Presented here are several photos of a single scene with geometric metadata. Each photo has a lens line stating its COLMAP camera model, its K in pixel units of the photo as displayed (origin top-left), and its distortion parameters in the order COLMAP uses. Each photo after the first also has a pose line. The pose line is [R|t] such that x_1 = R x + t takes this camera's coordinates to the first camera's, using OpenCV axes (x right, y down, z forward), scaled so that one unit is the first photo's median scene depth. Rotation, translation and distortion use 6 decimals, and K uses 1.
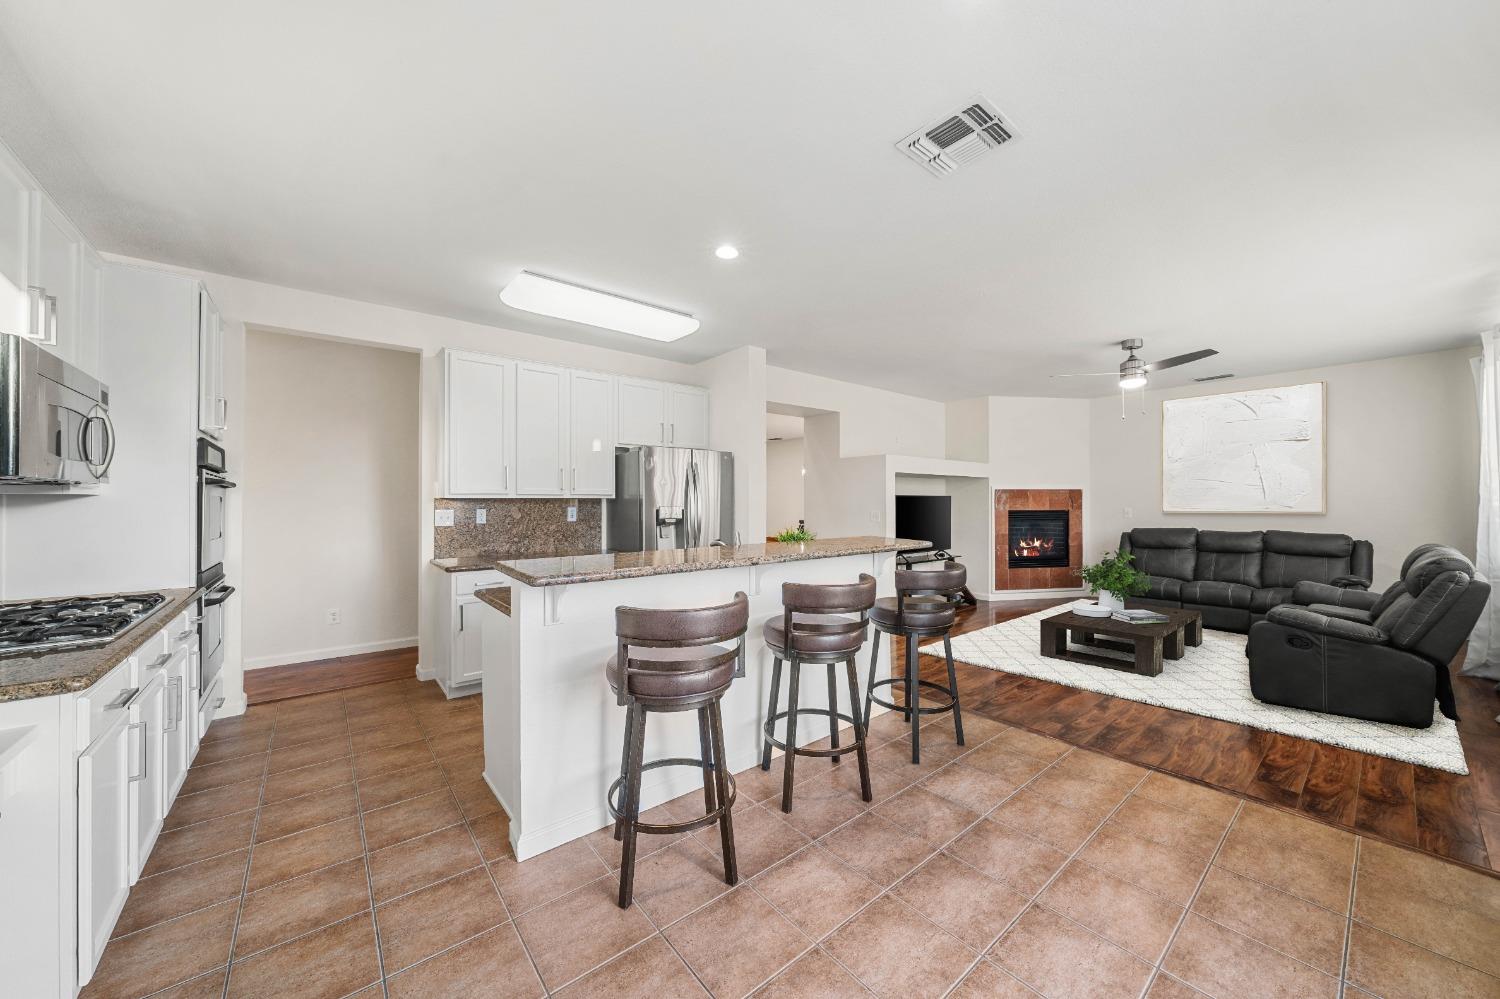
lens RADIAL K [[537.9, 0, 751.2], [0, 537.9, 500.8], [0, 0, 1]] dist [-0.006359, 0.000130]
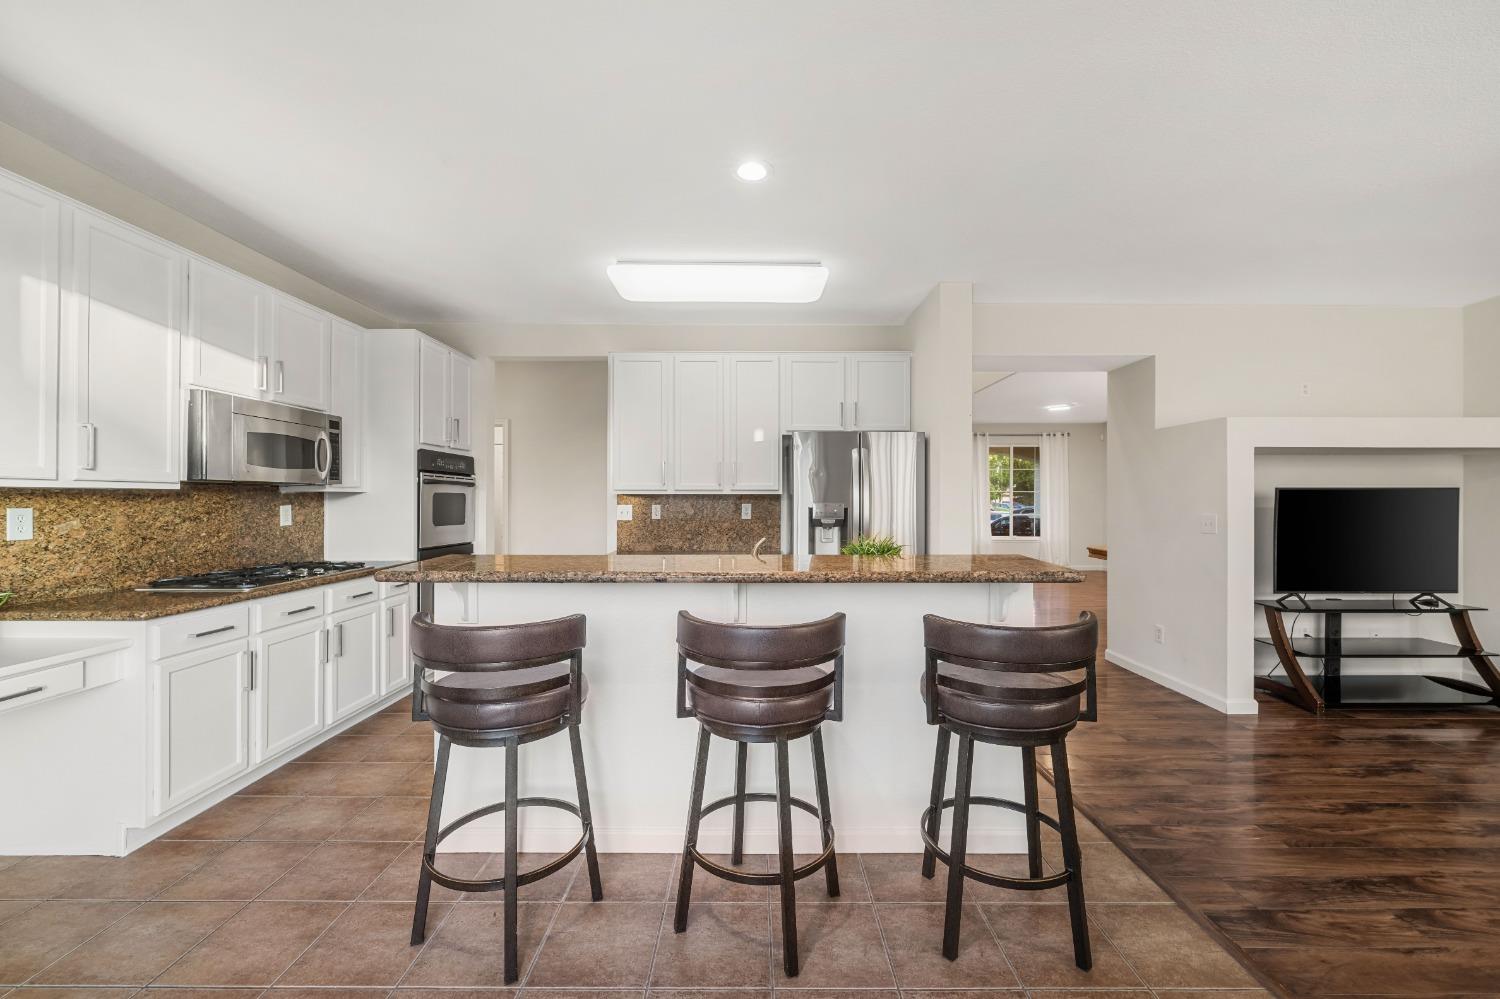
lens RADIAL K [[589.6, 0, 752.3], [0, 589.6, 502.7], [0, 0, 1]] dist [-0.000812, -0.000214]
pose [[0.771458, 0.006820, -0.636243, 0.351410], [-0.001595, 0.999960, 0.008785, 0.001272], [0.636278, -0.005763, 0.771438, 0.251112]]
